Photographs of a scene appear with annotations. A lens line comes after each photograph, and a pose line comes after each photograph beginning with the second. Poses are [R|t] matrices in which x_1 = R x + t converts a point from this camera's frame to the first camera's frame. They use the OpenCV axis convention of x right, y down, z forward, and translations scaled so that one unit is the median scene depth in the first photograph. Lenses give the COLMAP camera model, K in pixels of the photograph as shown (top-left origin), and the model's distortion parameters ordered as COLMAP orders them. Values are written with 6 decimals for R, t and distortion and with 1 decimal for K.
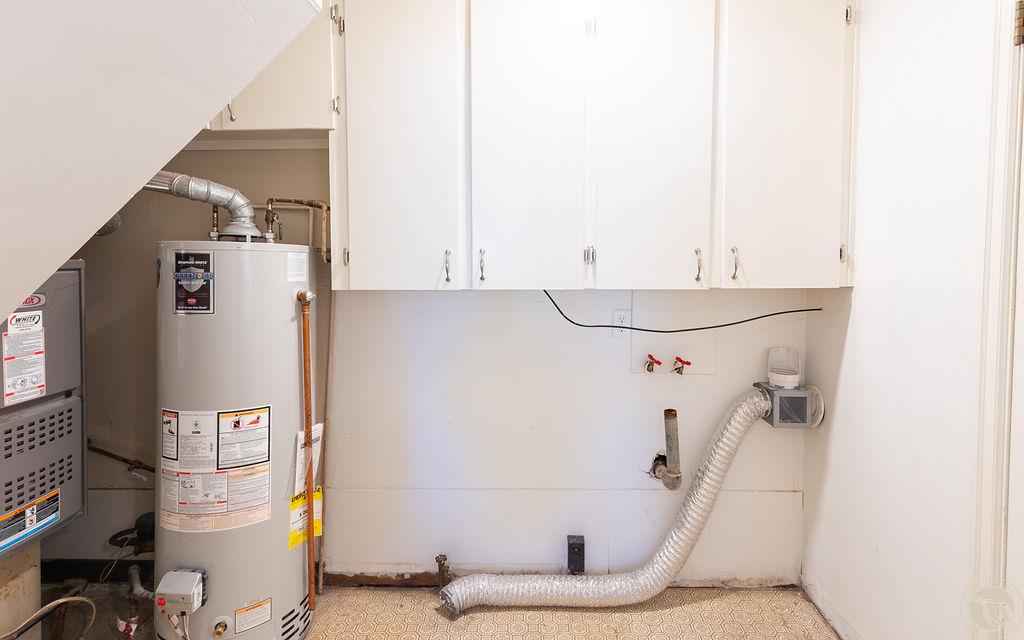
lens RADIAL K [[476.9, 0, 527.3], [0, 476.9, 282.9], [0, 0, 1]] dist [0.020804, -0.000070]
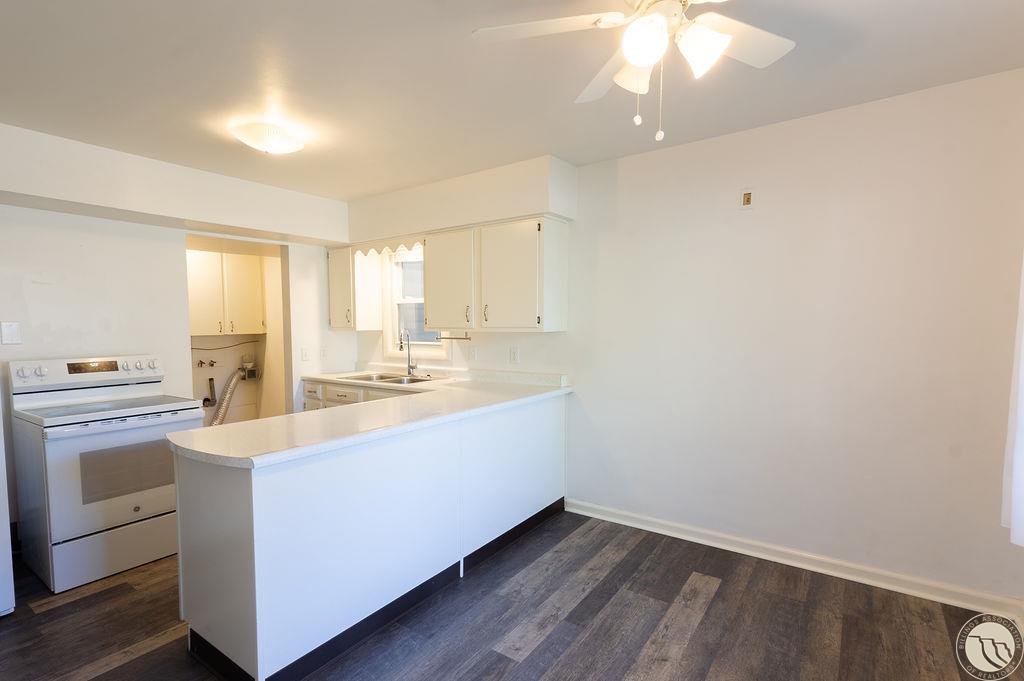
lens RADIAL K [[508.0, 0, 471.6], [0, 508.0, 362.3], [0, 0, 1]] dist [0.031335, -0.007700]
pose [[0.579799, -0.068393, 0.811884, -1.235529], [0.026191, 0.997520, 0.065326, 0.014540], [-0.814339, -0.016612, 0.580152, -1.969207]]
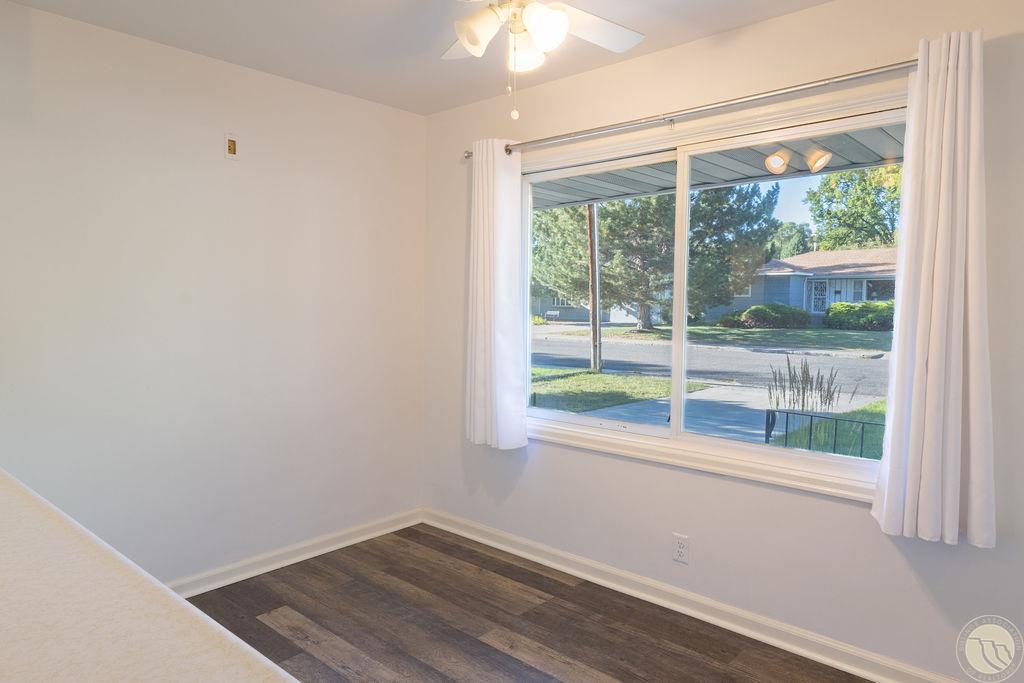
lens RADIAL K [[662.3, 0, 518.2], [0, 662.3, 335.4], [0, 0, 1]] dist [0.020222, 0.002701]
pose [[-0.774807, -0.044297, 0.630644, -1.077606], [0.000456, 0.997503, 0.070627, -0.004179], [-0.632198, 0.055010, -0.772852, -0.914265]]
